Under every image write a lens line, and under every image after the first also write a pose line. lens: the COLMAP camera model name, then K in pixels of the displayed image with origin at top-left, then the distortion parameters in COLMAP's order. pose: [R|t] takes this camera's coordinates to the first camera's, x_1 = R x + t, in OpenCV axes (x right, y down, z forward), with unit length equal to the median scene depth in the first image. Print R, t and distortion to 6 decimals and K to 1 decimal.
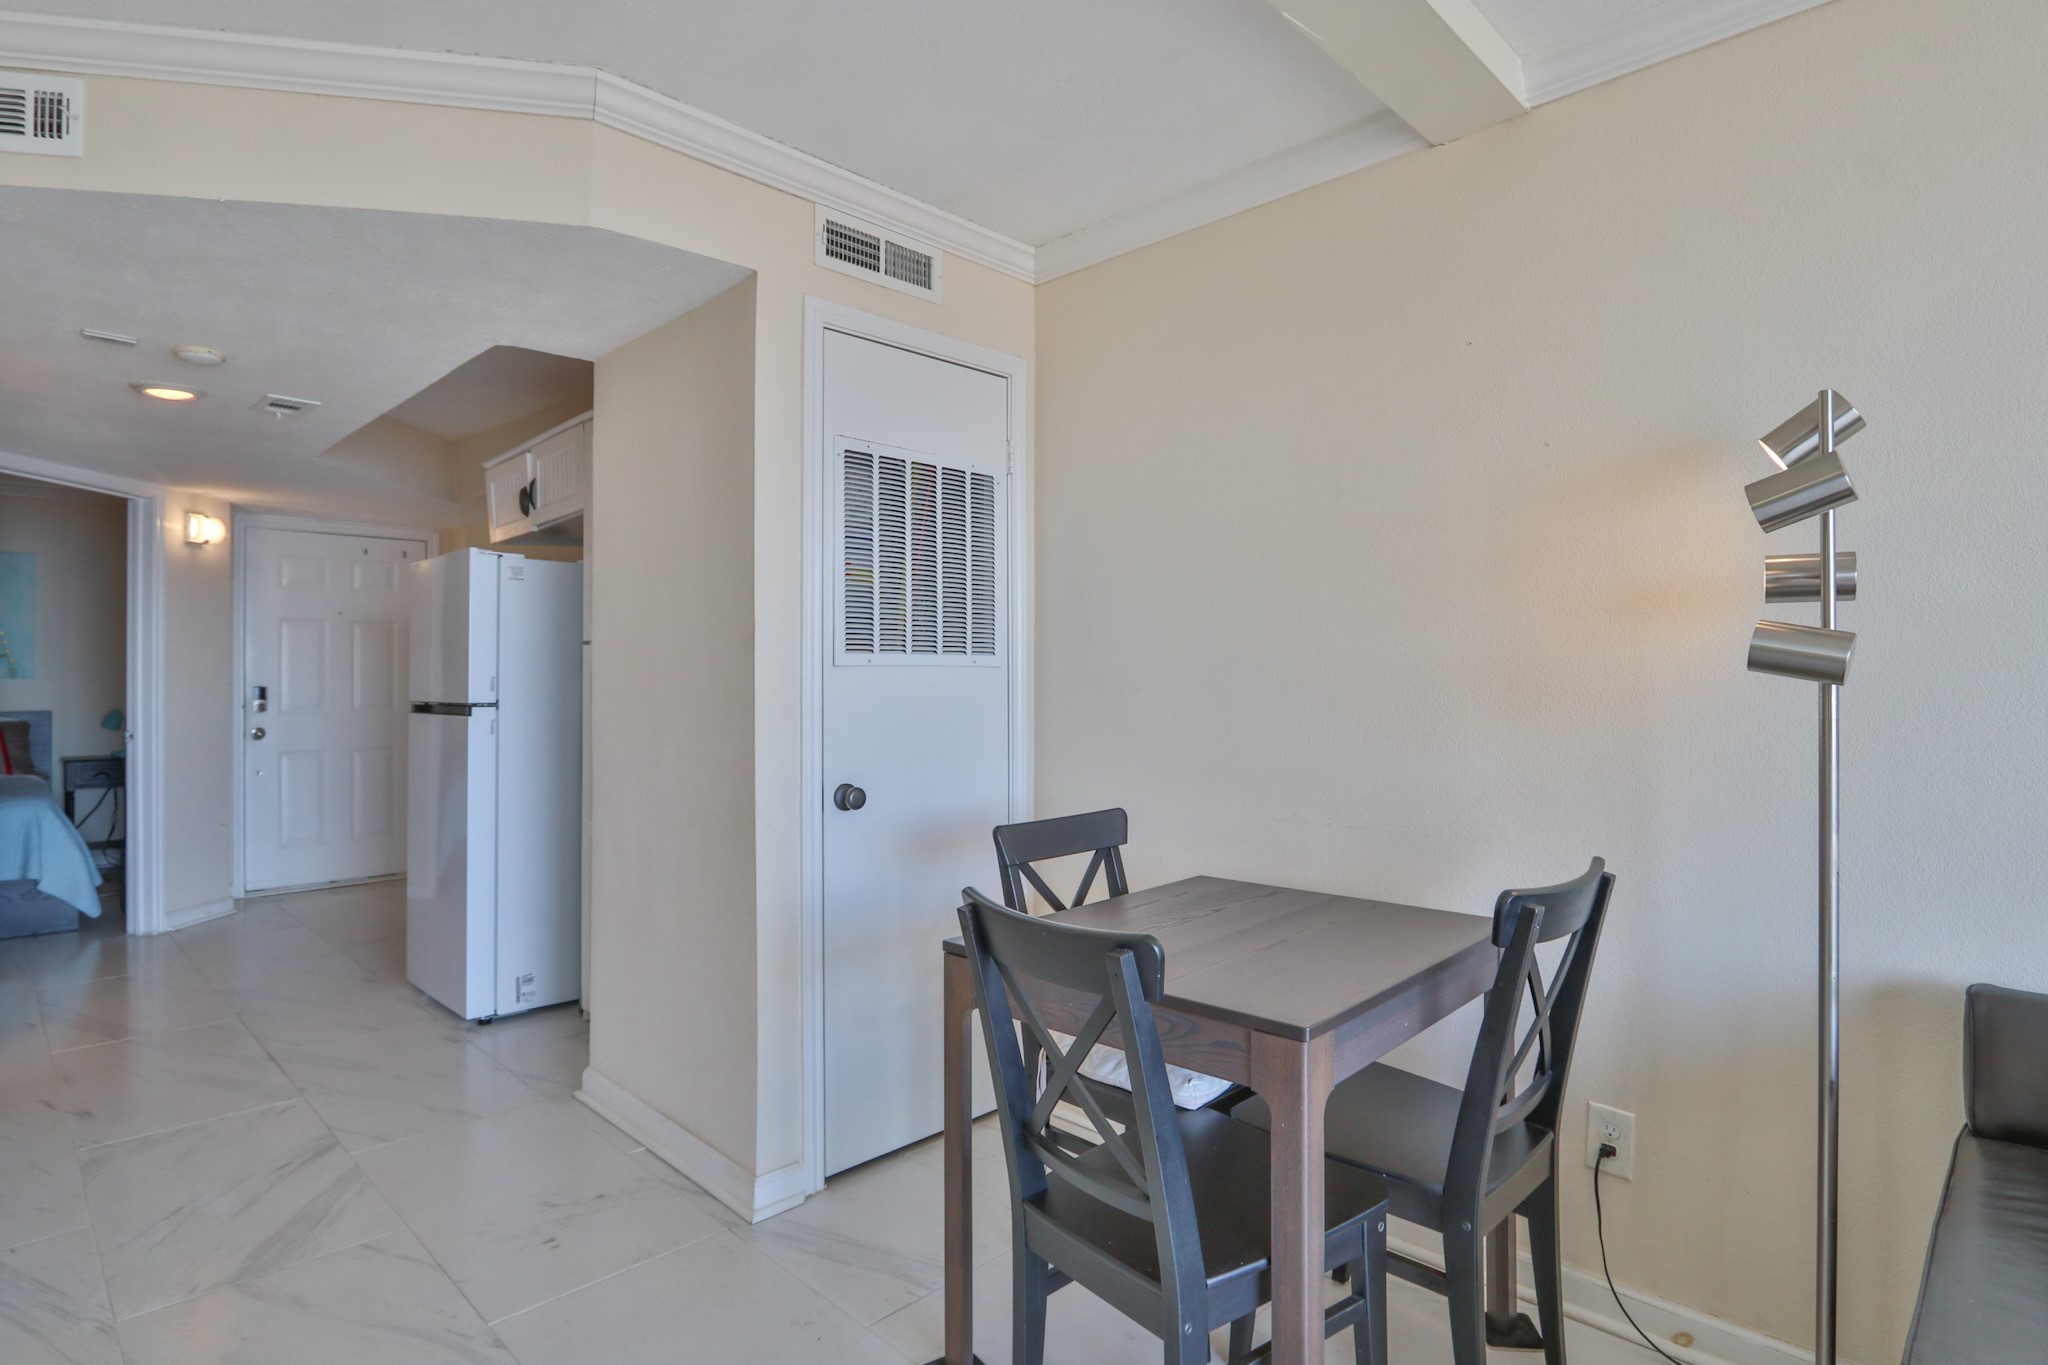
lens RADIAL K [[1064.2, 0, 1018.1], [0, 1064.2, 671.6], [0, 0, 1]] dist [-0.018855, 0.000959]
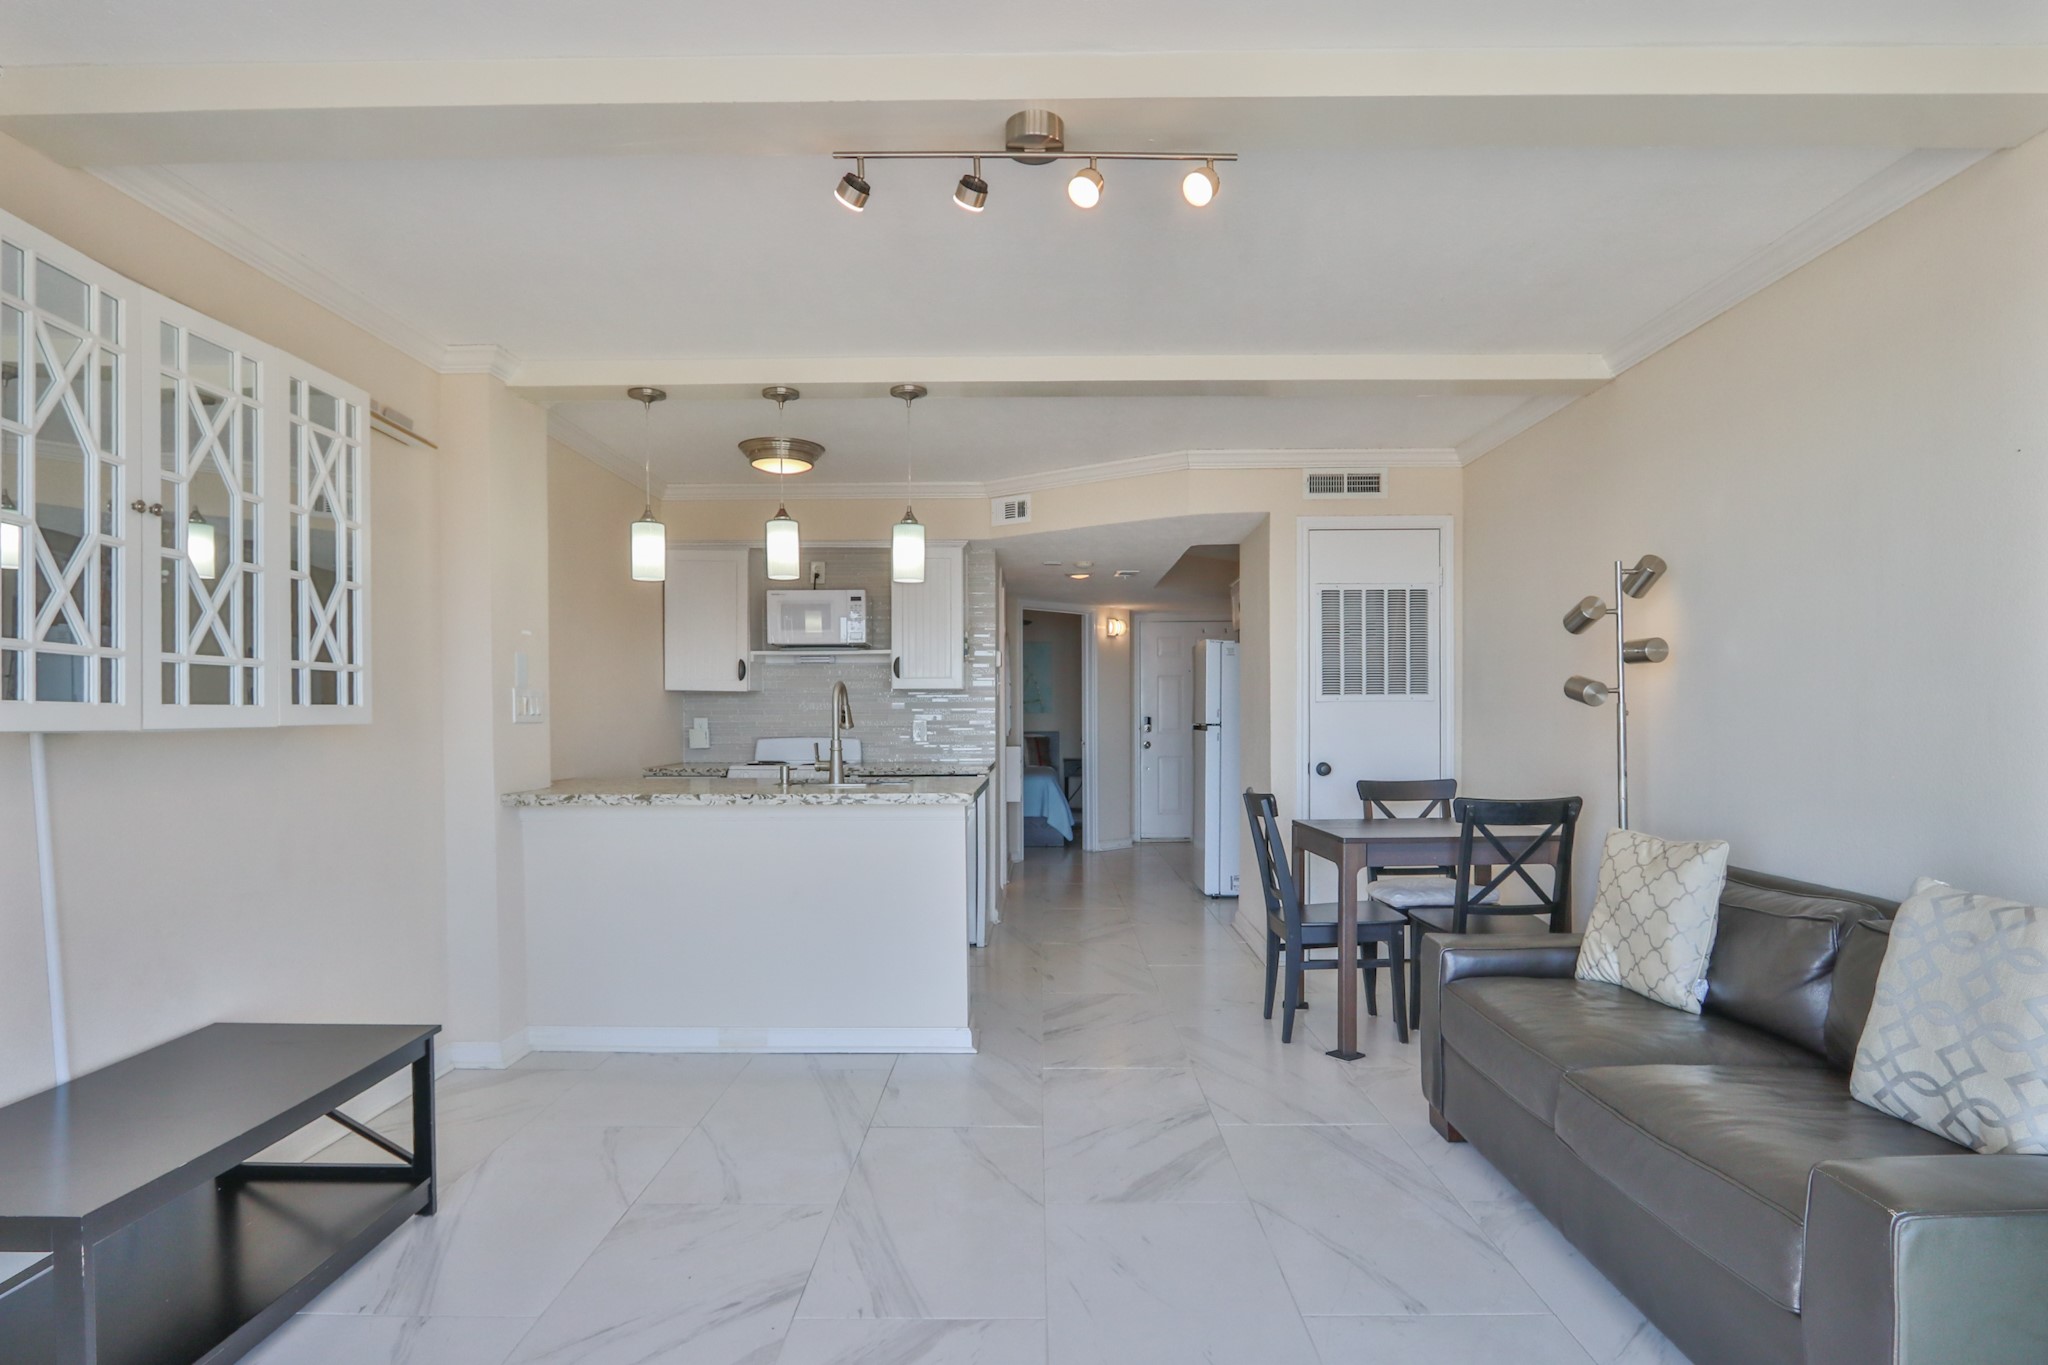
lens RADIAL K [[1064.2, 0, 1018.1], [0, 1064.2, 671.6], [0, 0, 1]] dist [-0.018855, 0.000959]
pose [[0.689000, -0.032642, -0.724026, 0.604344], [0.008792, 0.999288, -0.036685, 0.004100], [0.724708, 0.018911, 0.688796, -0.521782]]
